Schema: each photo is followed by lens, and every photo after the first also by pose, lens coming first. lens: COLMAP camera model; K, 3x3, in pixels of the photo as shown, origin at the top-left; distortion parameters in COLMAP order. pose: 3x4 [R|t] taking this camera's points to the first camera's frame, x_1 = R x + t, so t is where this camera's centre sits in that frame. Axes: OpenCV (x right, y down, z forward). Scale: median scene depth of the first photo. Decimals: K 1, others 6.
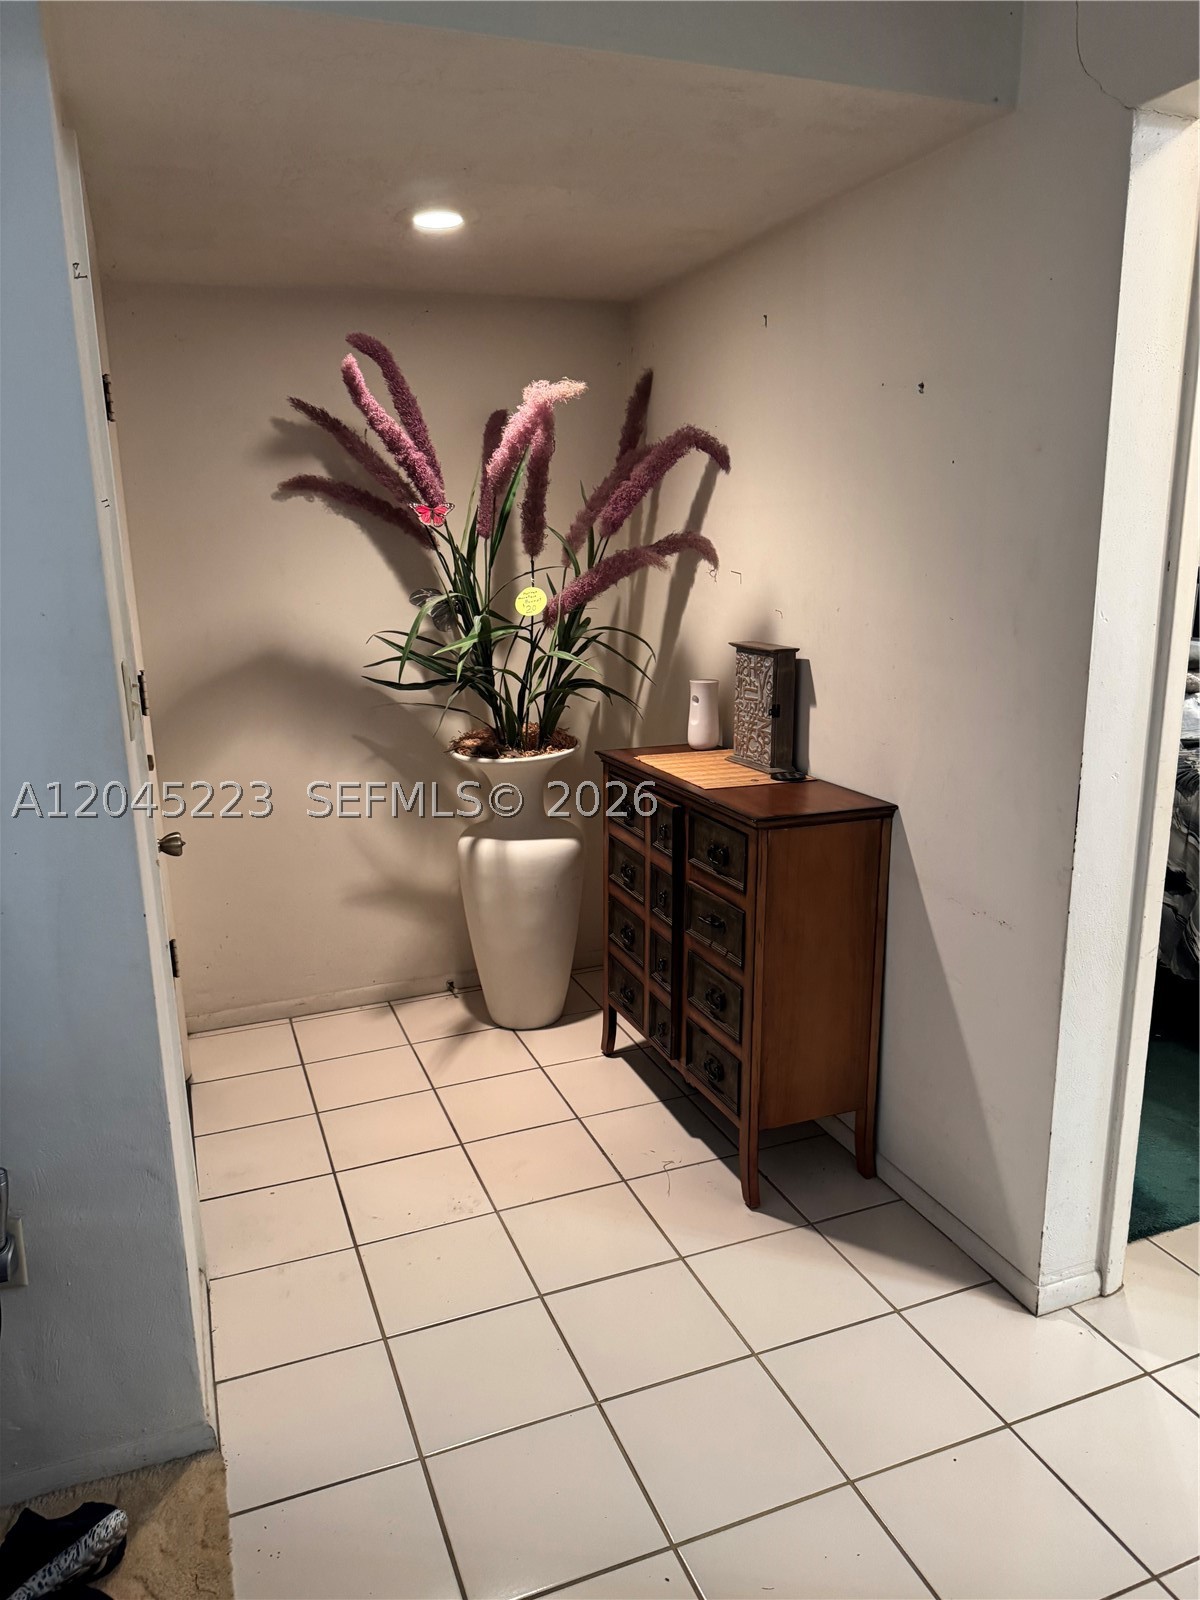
lens RADIAL K [[1123.8, 0, 601.2], [0, 1123.8, 802.1], [0, 0, 1]] dist [0.030494, -0.043664]
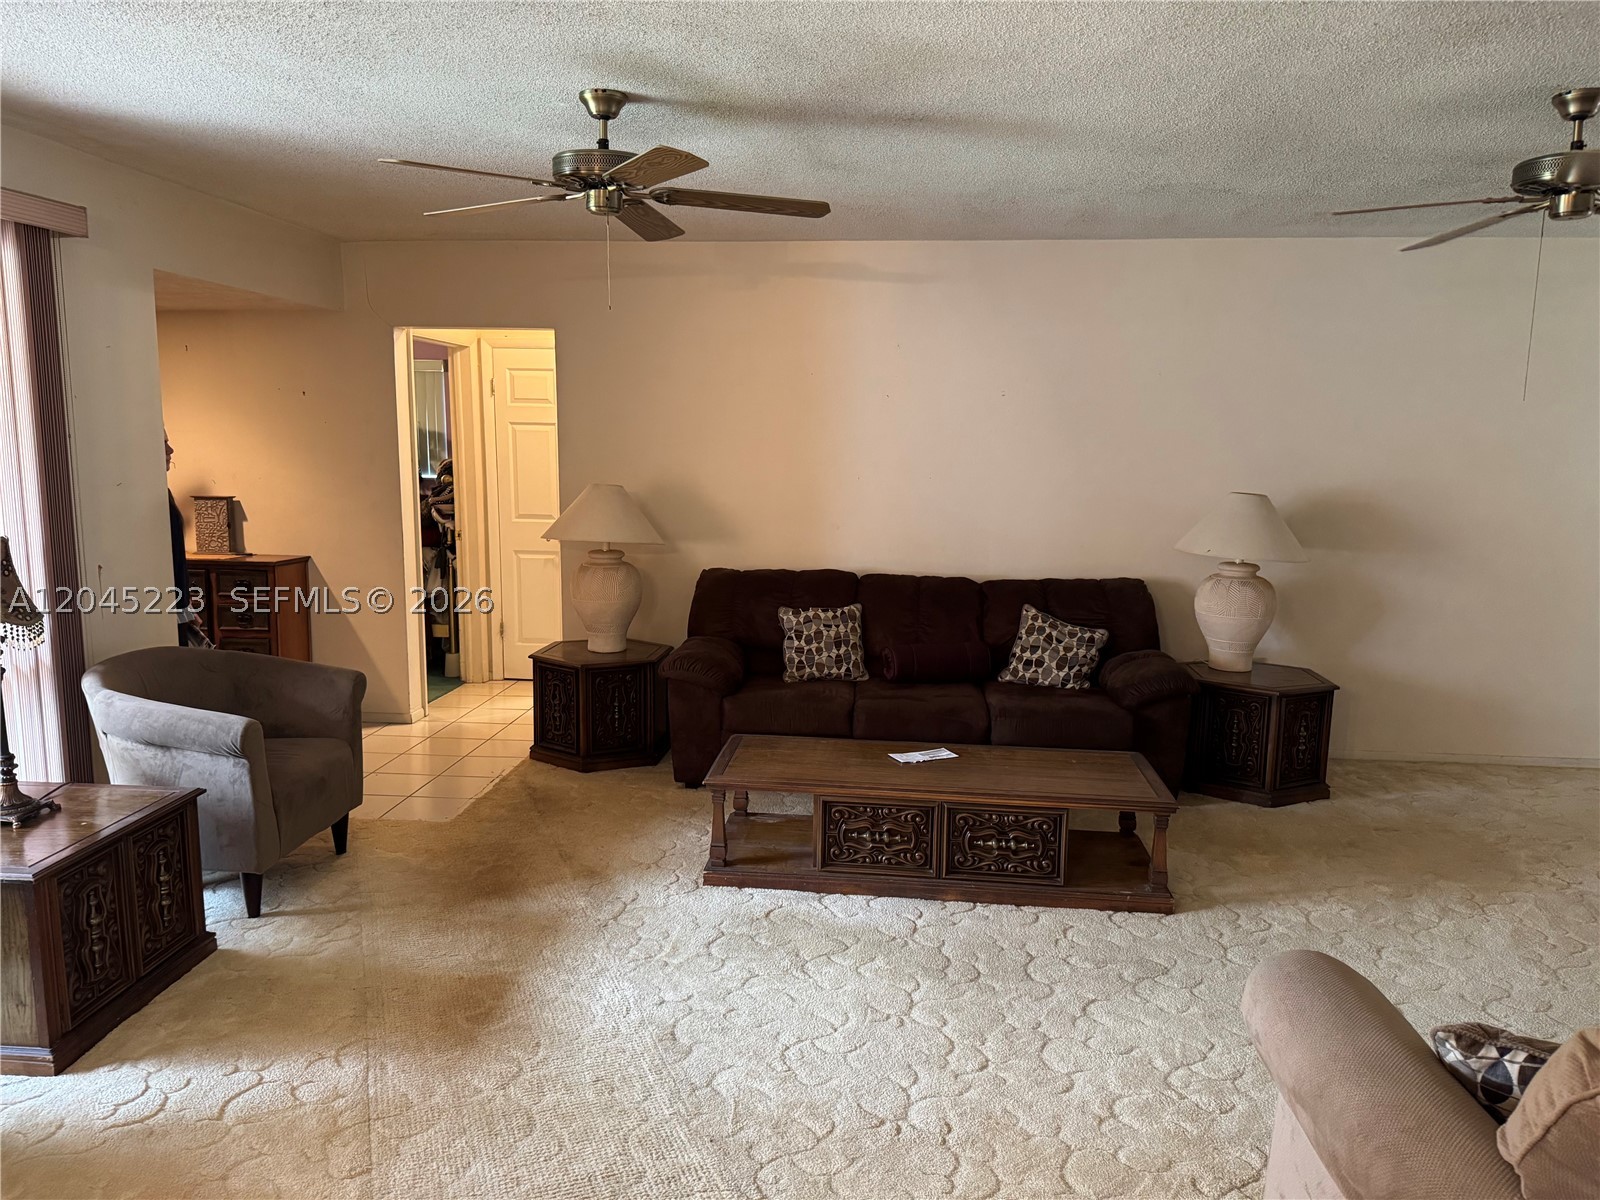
lens RADIAL K [[1123.8, 0, 796.3], [0, 1123.8, 593.4], [0, 0, 1]] dist [0.030494, -0.043664]
pose [[0.453564, -0.122061, 0.882825, -1.274662], [0.189749, 0.981091, 0.038161, 0.170203], [-0.870790, 0.150207, 0.468149, -0.933167]]
